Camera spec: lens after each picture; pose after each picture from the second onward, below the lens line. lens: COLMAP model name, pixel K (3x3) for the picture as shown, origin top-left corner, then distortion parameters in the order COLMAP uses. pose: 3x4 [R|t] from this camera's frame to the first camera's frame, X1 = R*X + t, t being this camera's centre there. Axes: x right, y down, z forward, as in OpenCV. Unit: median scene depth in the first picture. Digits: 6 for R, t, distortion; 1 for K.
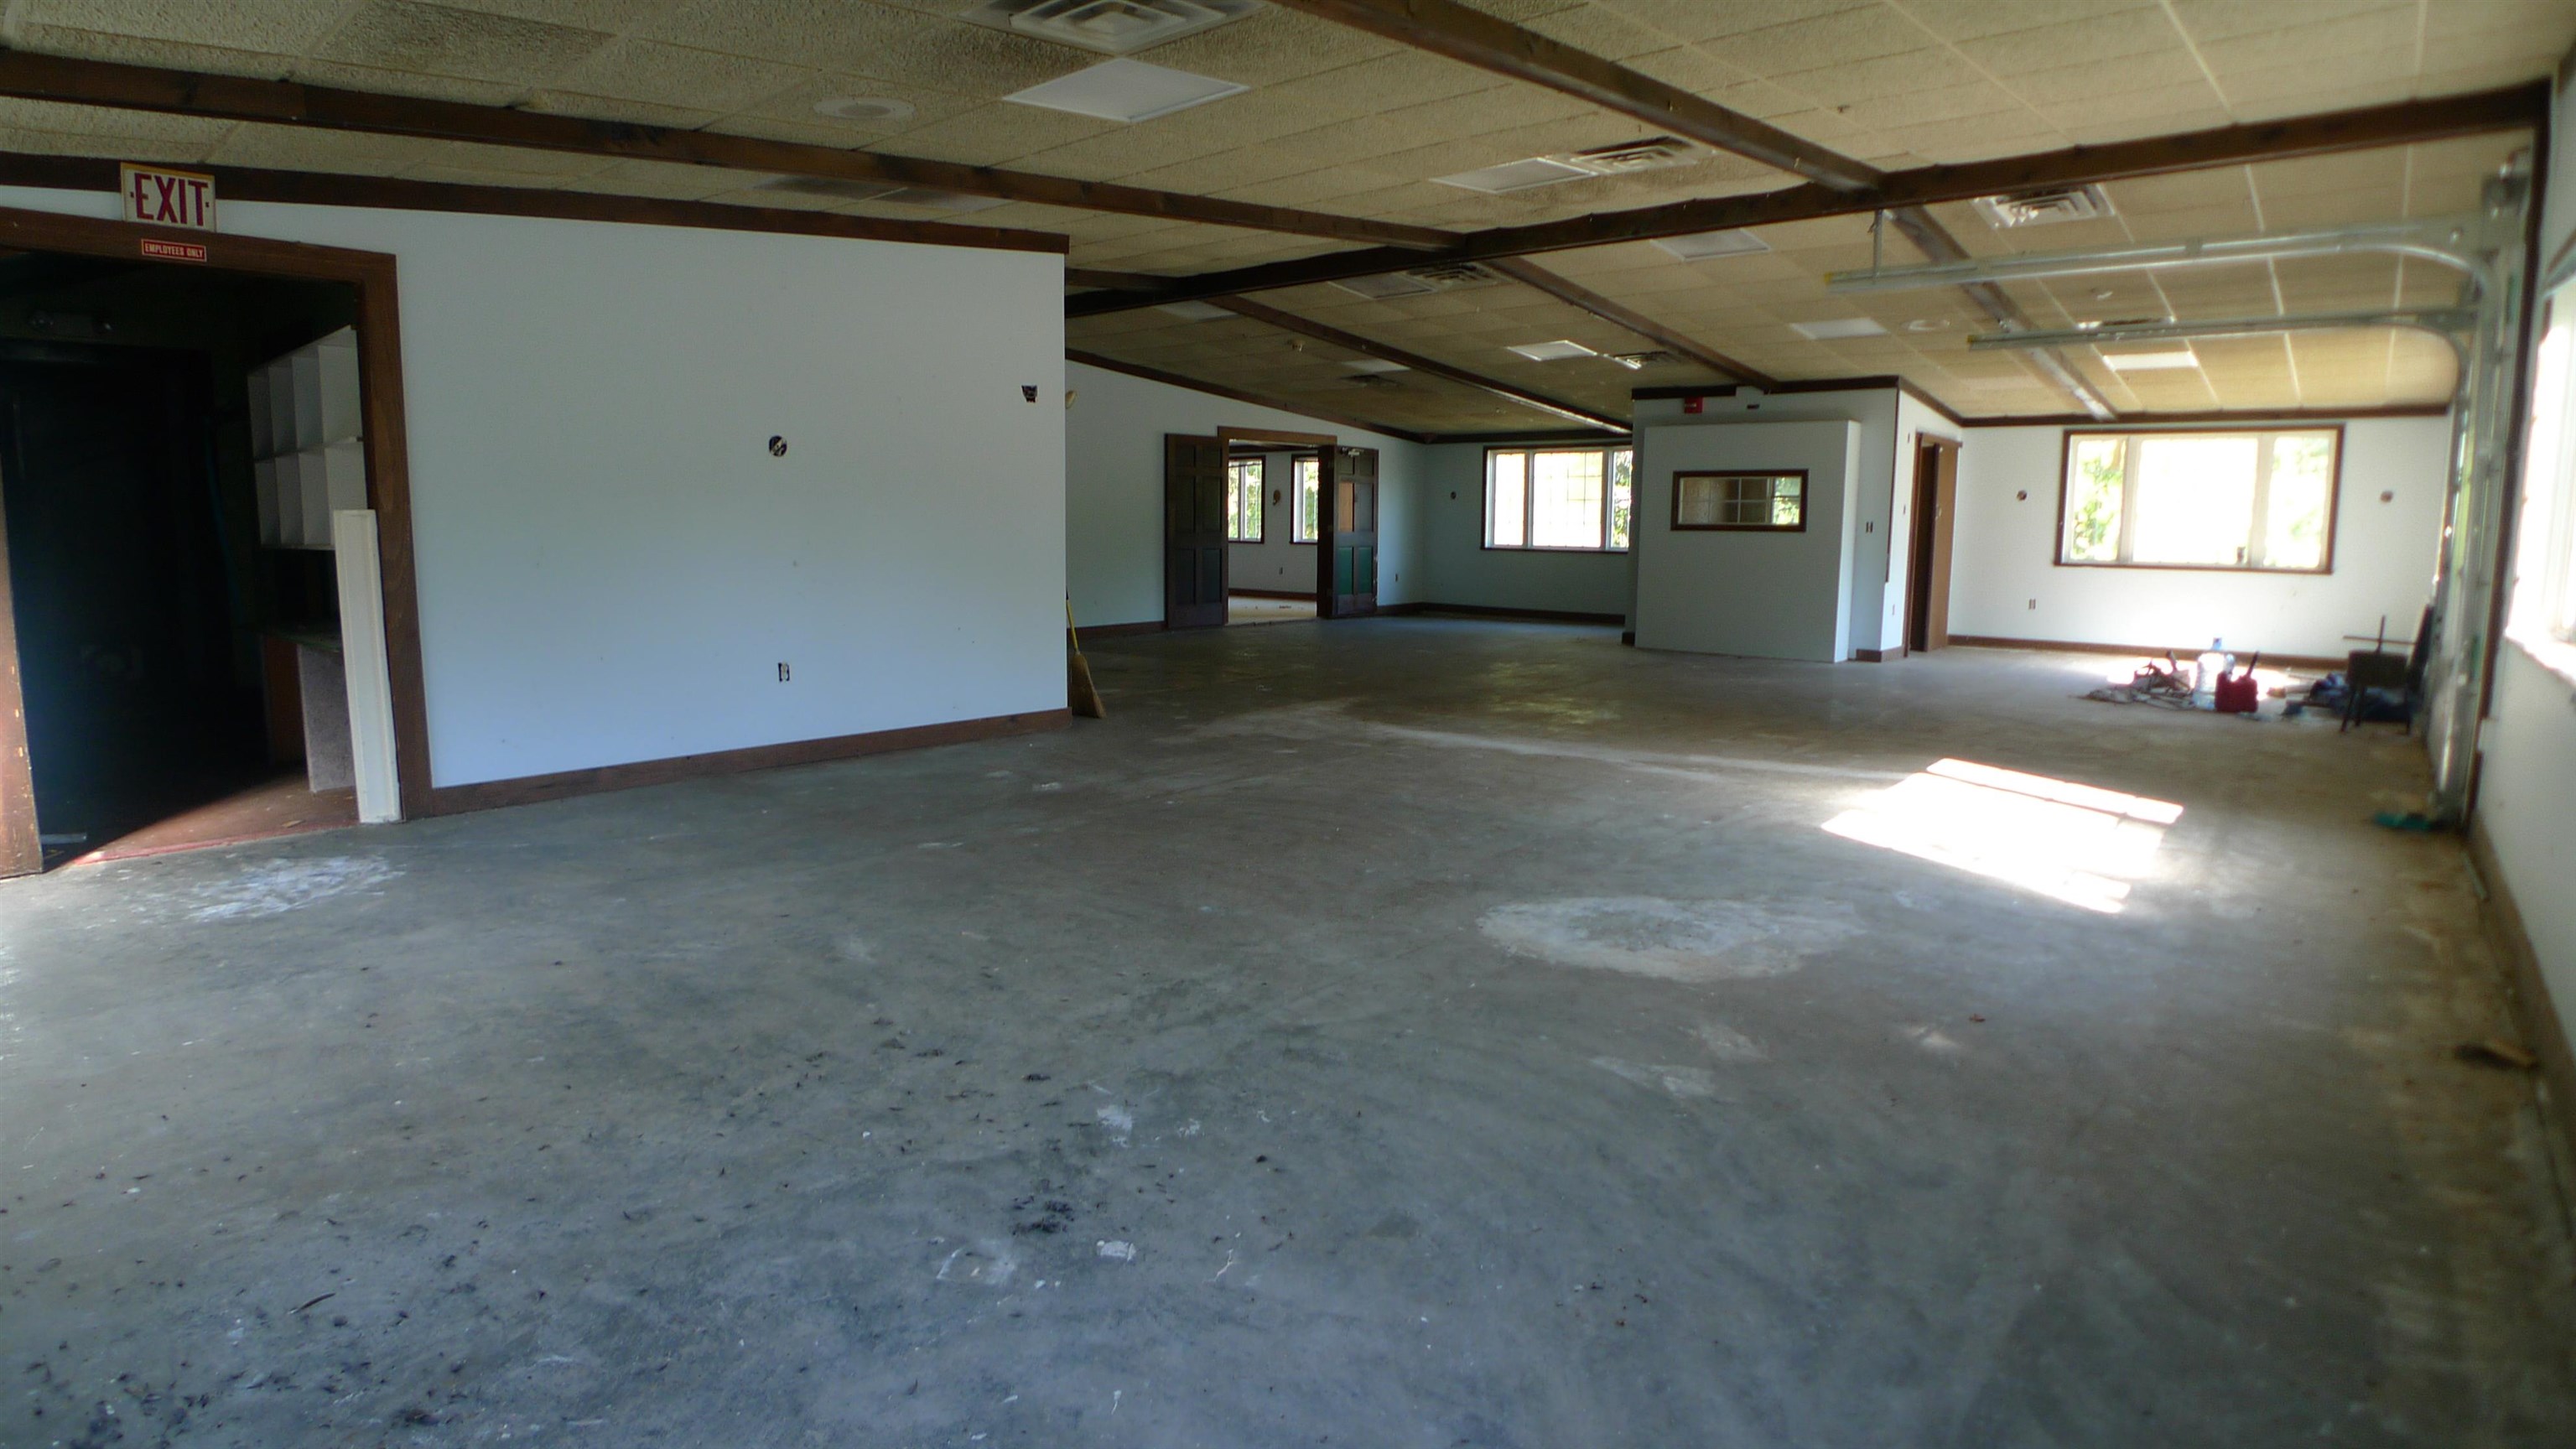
lens RADIAL K [[1308.6, 0, 1276.4], [0, 1308.6, 698.5], [0, 0, 1]] dist [-0.084597, 0.016056]
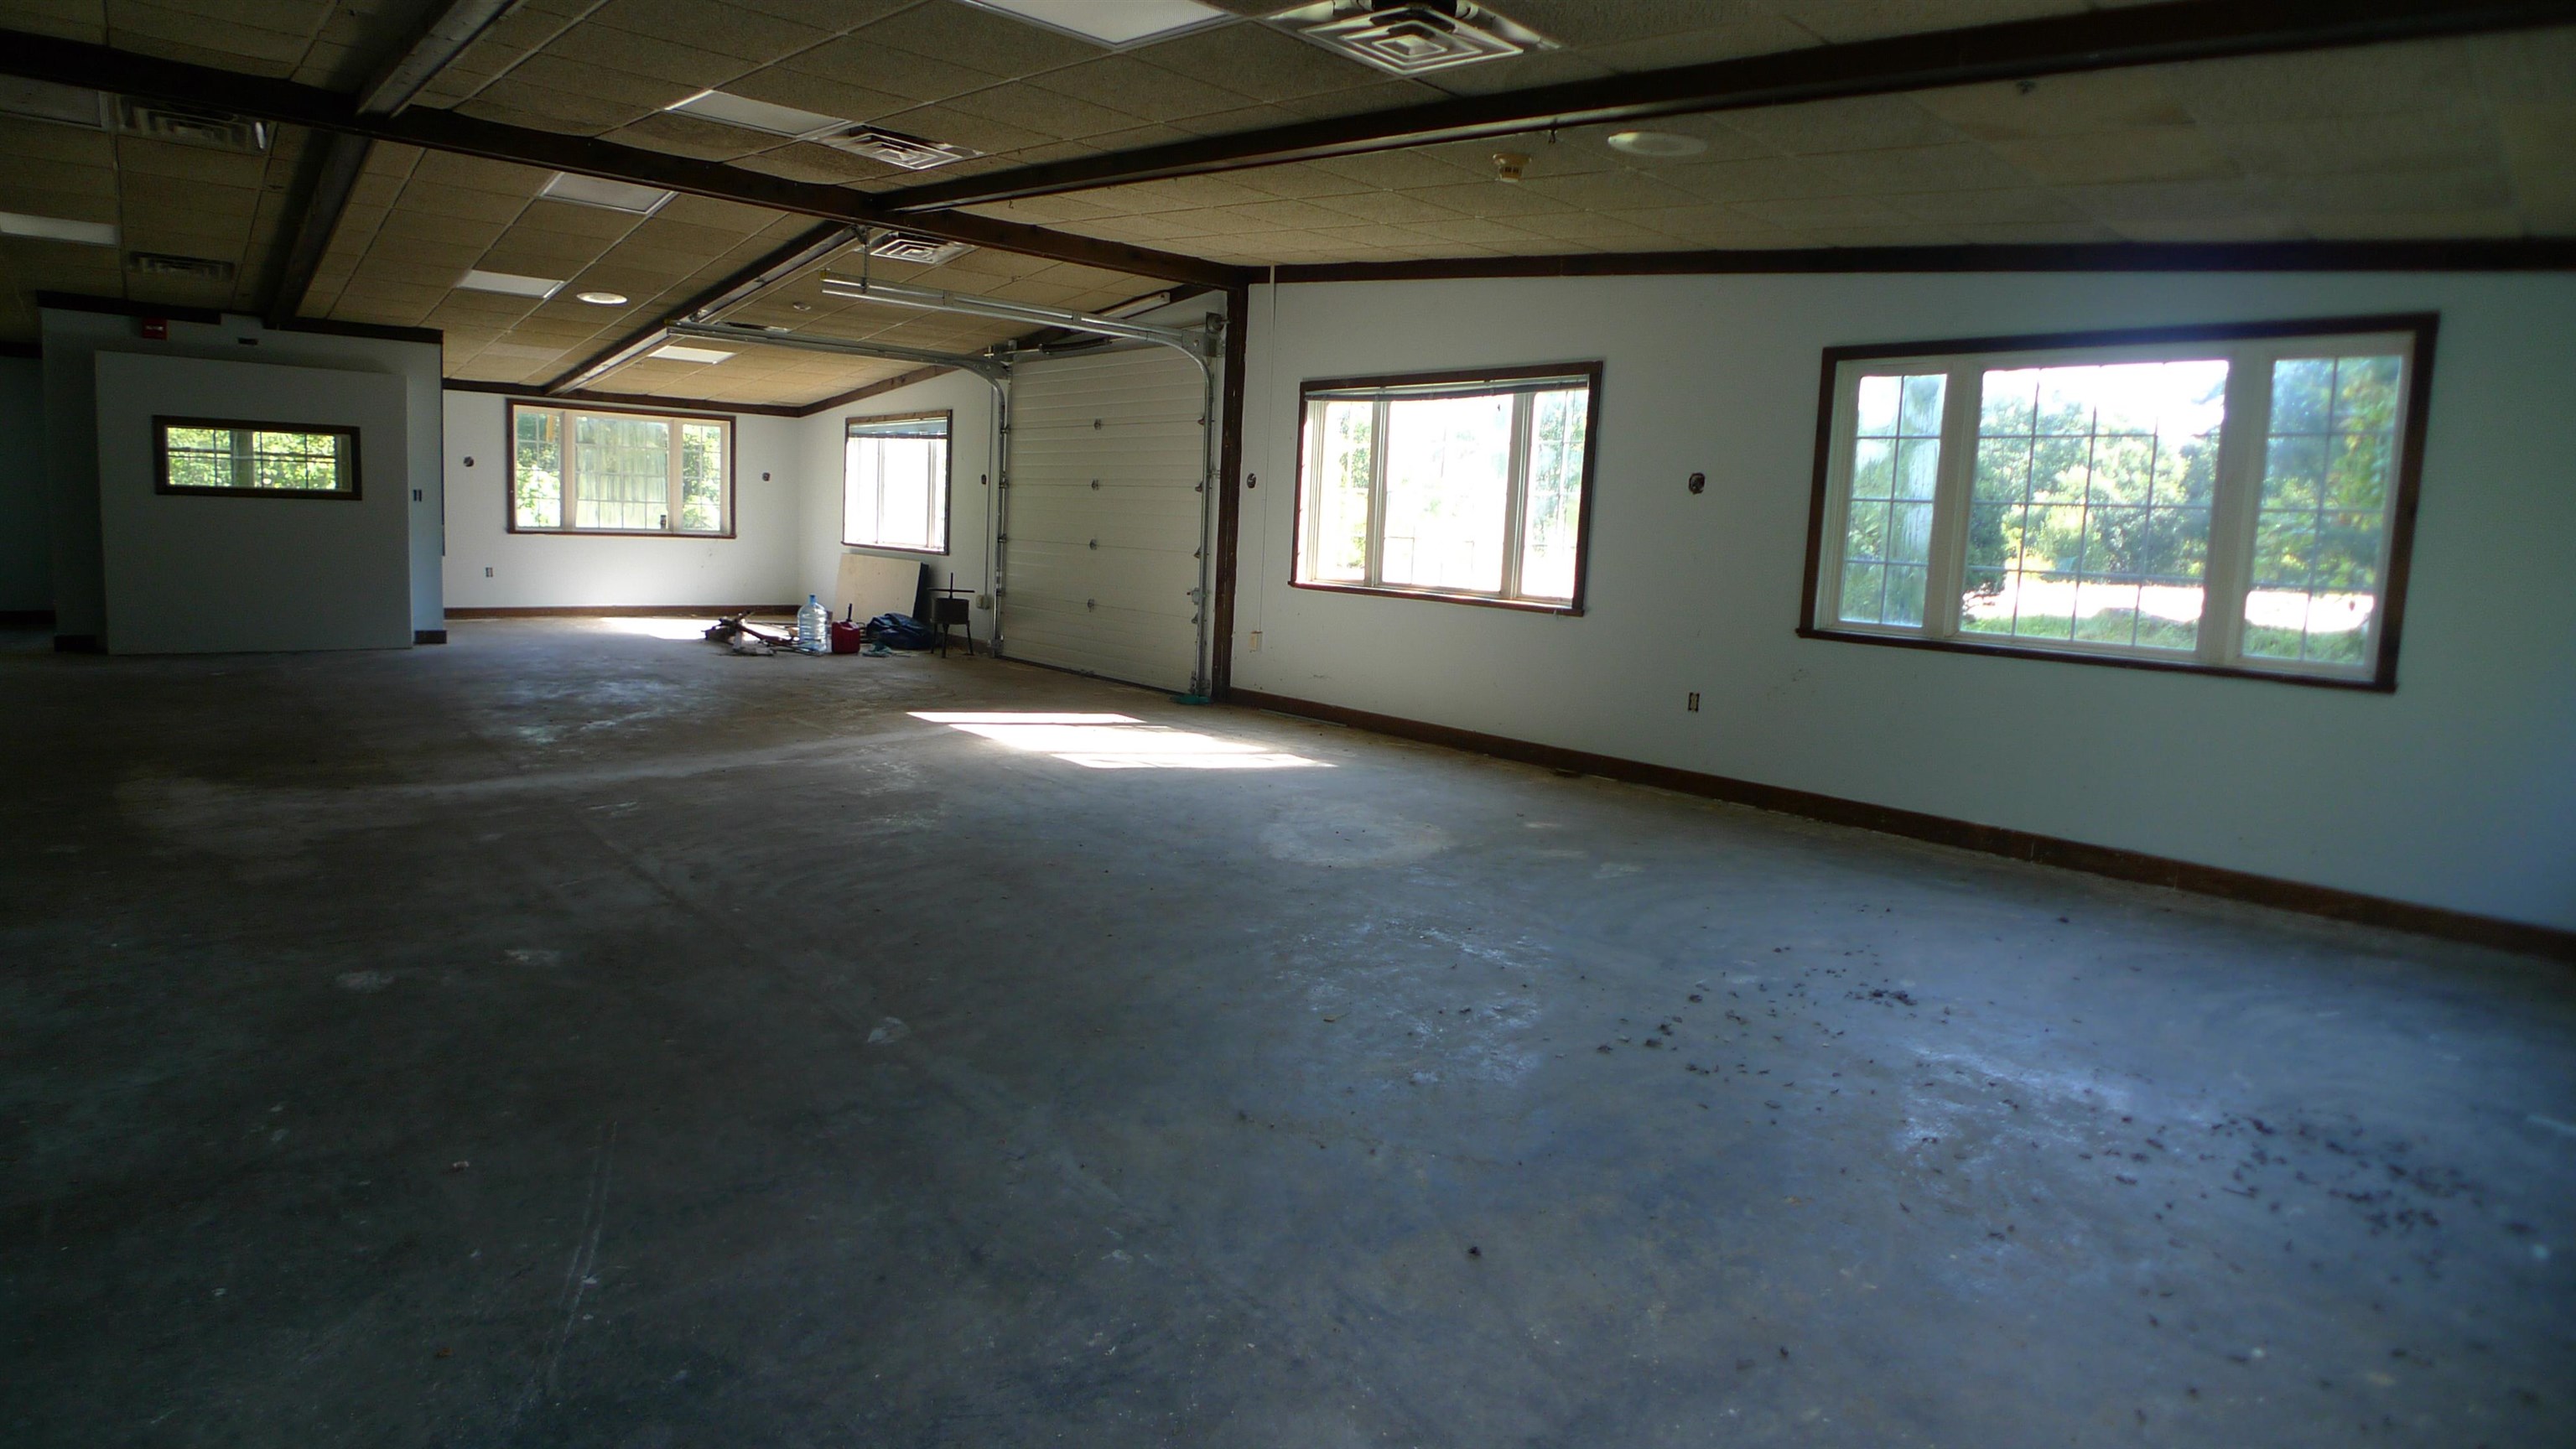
lens RADIAL K [[1308.6, 0, 1276.4], [0, 1308.6, 698.5], [0, 0, 1]] dist [-0.084597, 0.016056]
pose [[0.110882, -0.128258, 0.985523, -0.374333], [0.086732, 0.989103, 0.118966, -0.047301], [-0.990042, 0.072285, 0.120798, 0.320279]]
